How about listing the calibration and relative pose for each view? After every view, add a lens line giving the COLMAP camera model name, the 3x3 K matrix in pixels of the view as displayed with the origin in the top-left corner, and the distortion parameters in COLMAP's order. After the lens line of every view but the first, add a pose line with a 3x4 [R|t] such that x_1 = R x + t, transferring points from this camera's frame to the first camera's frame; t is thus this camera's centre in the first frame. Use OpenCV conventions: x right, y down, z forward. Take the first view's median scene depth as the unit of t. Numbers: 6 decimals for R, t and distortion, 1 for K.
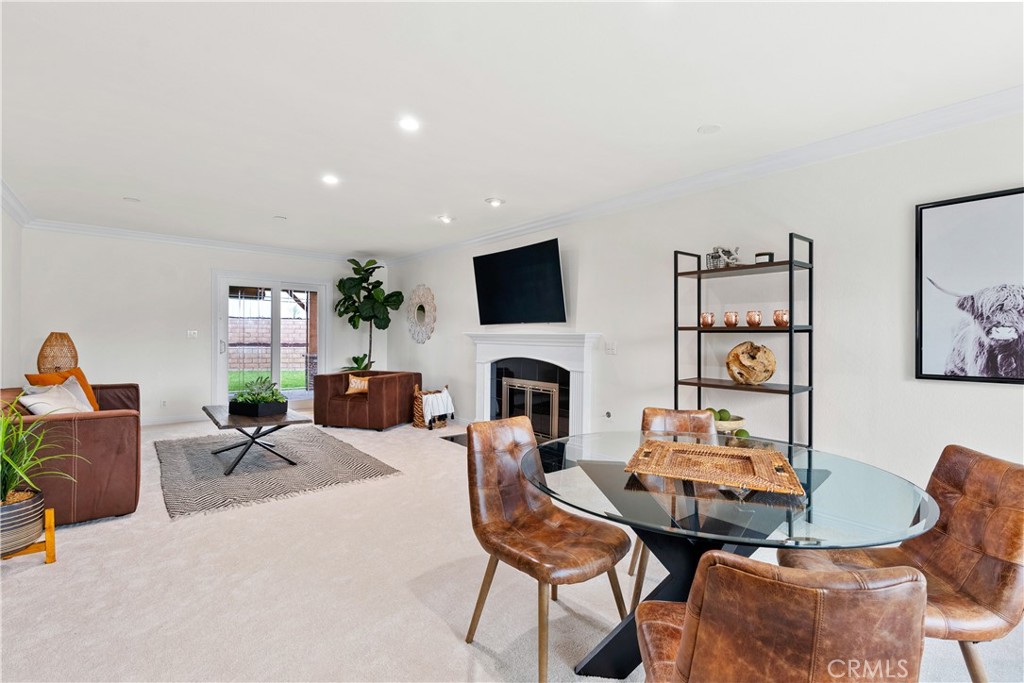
lens RADIAL K [[462.4, 0, 520.2], [0, 462.4, 332.6], [0, 0, 1]] dist [-0.010148, 0.000915]
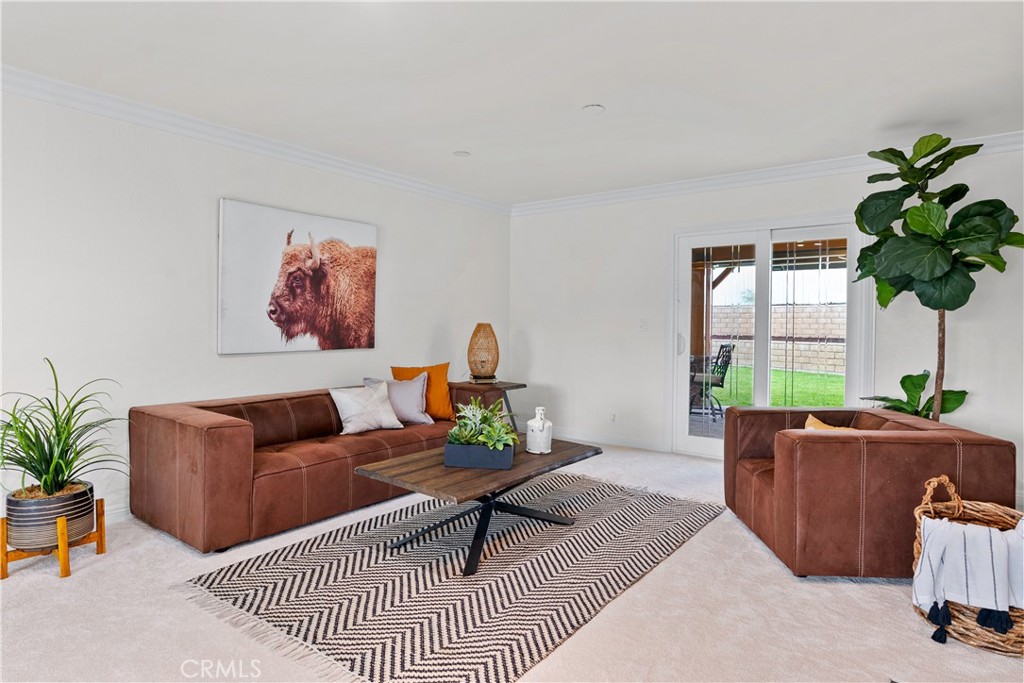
lens RADIAL K [[559.3, 0, 512.0], [0, 559.3, 341.5], [0, 0, 1]] dist [0.000419, -0.000148]
pose [[0.205894, 0.020557, -0.978358, 0.154494], [0.000736, 0.999776, 0.021162, 0.018388], [0.978574, -0.005077, 0.205833, 1.088118]]
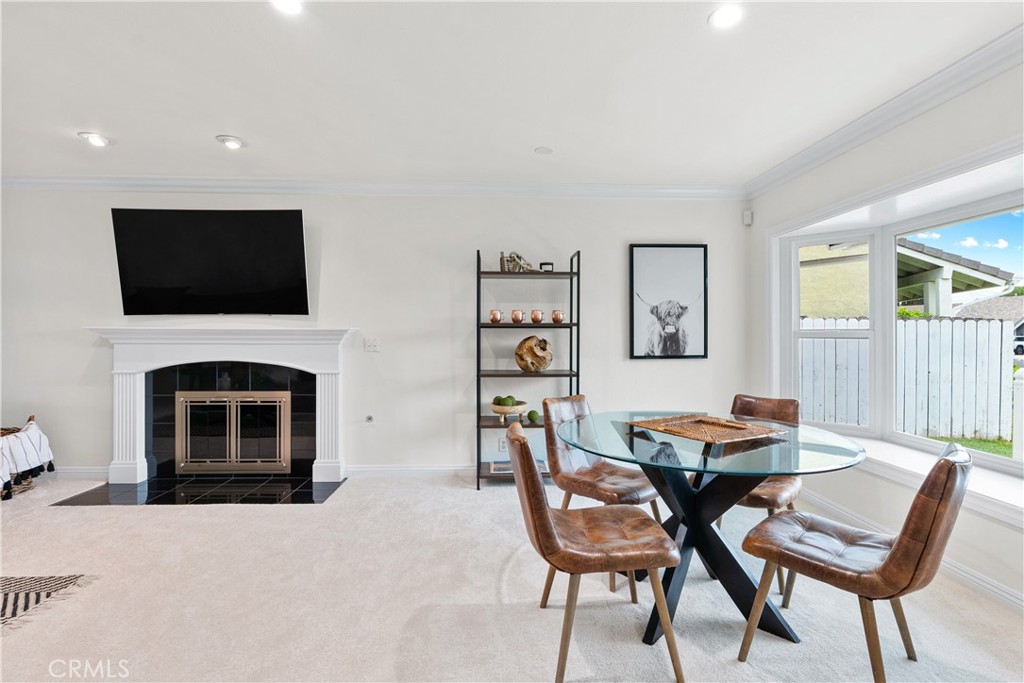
lens RADIAL K [[462.4, 0, 520.2], [0, 462.4, 332.6], [0, 0, 1]] dist [-0.010148, 0.000915]
pose [[0.607324, -0.006447, 0.794428, -0.422716], [-0.003266, 0.999938, 0.010612, -0.001202], [-0.794447, -0.009039, 0.607266, 0.273517]]
